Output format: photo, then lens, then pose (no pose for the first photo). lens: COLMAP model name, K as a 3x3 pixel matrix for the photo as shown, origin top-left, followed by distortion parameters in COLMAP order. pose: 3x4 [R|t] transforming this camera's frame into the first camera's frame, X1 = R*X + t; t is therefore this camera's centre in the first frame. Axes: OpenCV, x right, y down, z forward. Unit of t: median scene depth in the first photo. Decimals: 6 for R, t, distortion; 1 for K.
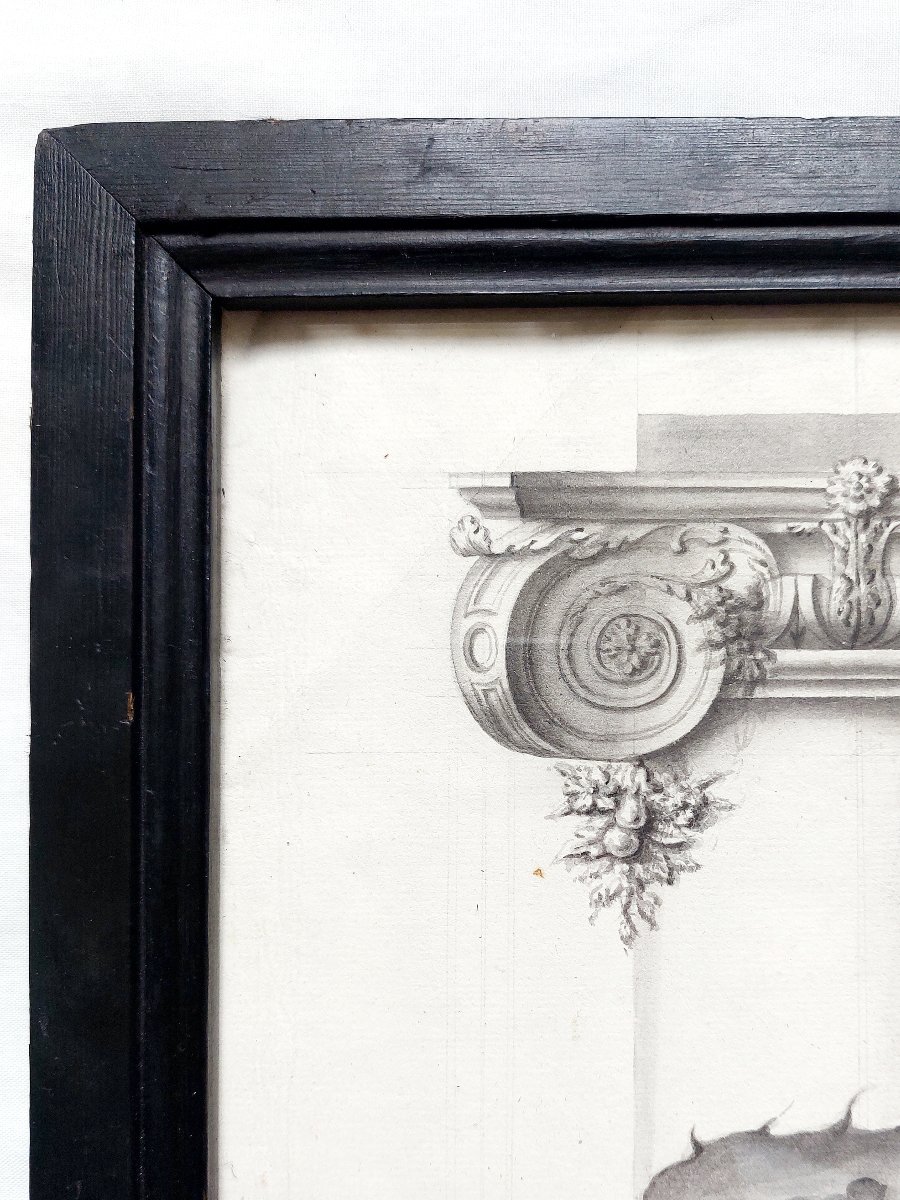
lens RADIAL K [[874.9, 0, 462.8], [0, 874.9, 610.3], [0, 0, 1]] dist [0.029584, -0.038873]
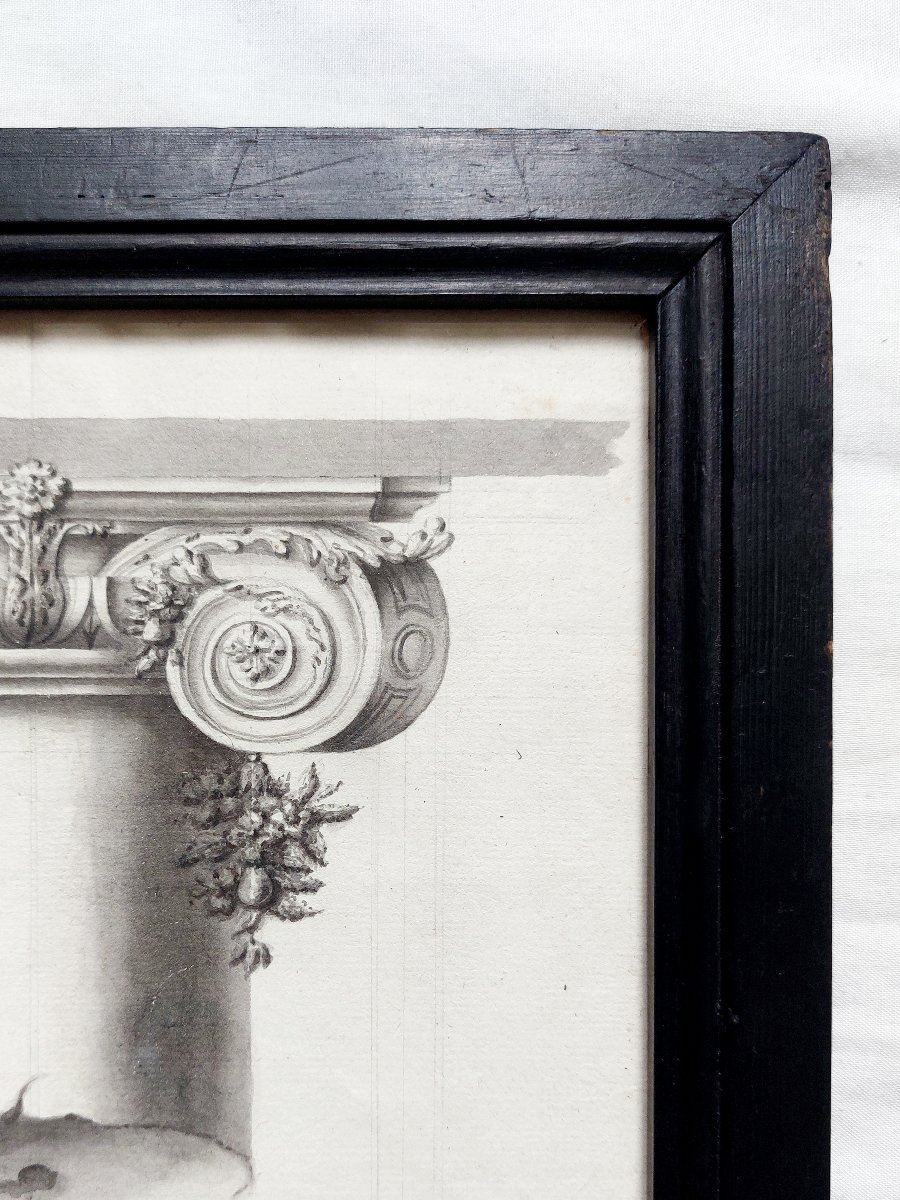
lens RADIAL K [[874.9, 0, 454.9], [0, 874.9, 610.1], [0, 0, 1]] dist [0.029584, -0.038873]
pose [[0.999799, 0.001230, 0.019997, 0.921460], [-0.001230, 0.999999, 0.000016, -0.000521], [-0.019997, -0.000041, 0.999800, -0.032503]]
